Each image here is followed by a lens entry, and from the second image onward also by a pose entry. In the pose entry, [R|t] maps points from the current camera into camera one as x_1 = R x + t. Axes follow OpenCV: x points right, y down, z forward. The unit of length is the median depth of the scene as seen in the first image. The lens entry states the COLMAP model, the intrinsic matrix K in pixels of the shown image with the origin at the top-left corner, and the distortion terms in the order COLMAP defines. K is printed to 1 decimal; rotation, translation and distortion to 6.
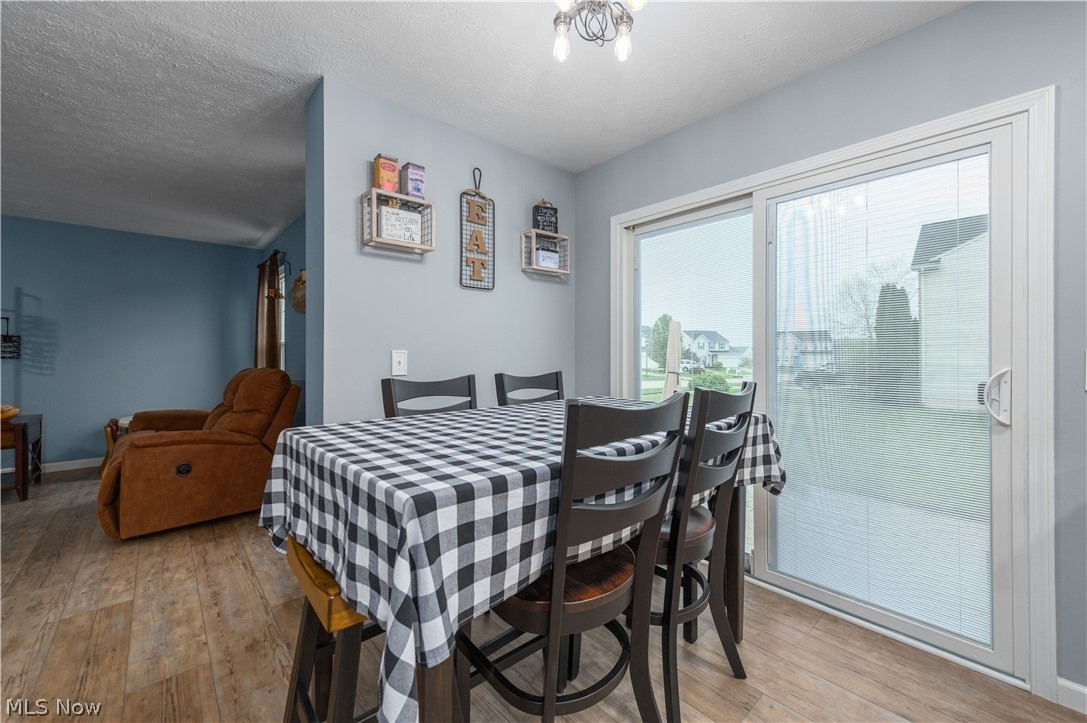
lens RADIAL K [[419.6, 0, 543.8], [0, 419.6, 349.5], [0, 0, 1]] dist [0.000501, -0.000017]
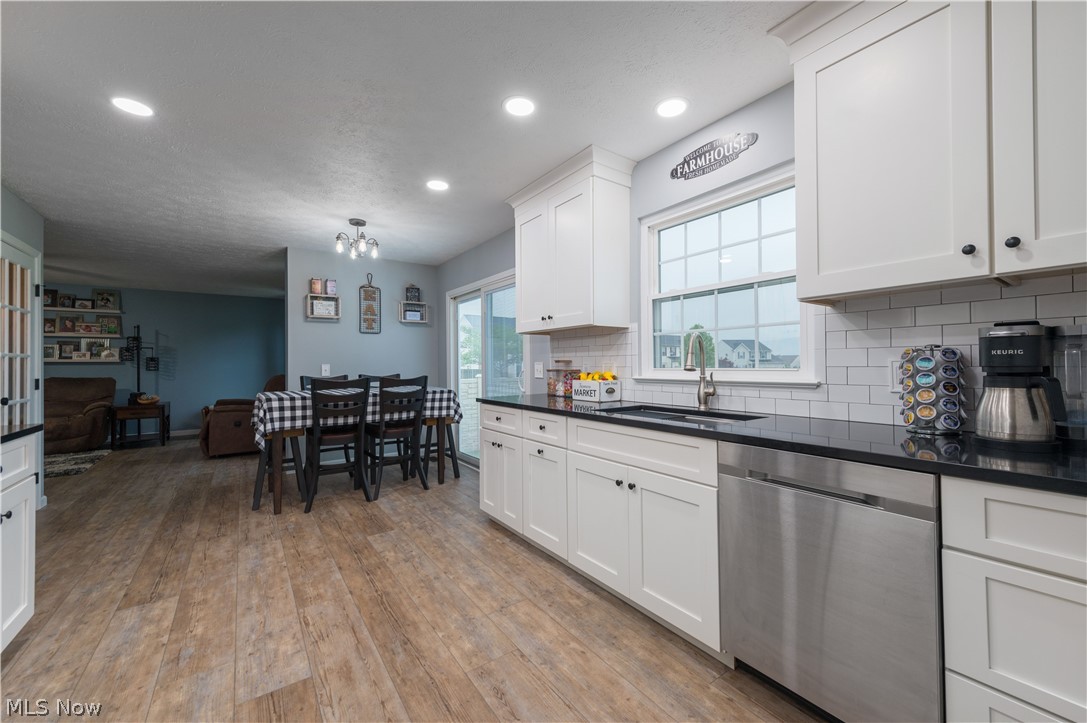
lens RADIAL K [[427.2, 0, 561.4], [0, 427.2, 358.8], [0, 0, 1]] dist [-0.000603, -0.000417]
pose [[0.994439, -0.009931, -0.104842, 0.945653], [0.009561, 0.999946, -0.004023, -0.005830], [0.104877, 0.002998, 0.994481, -0.917391]]
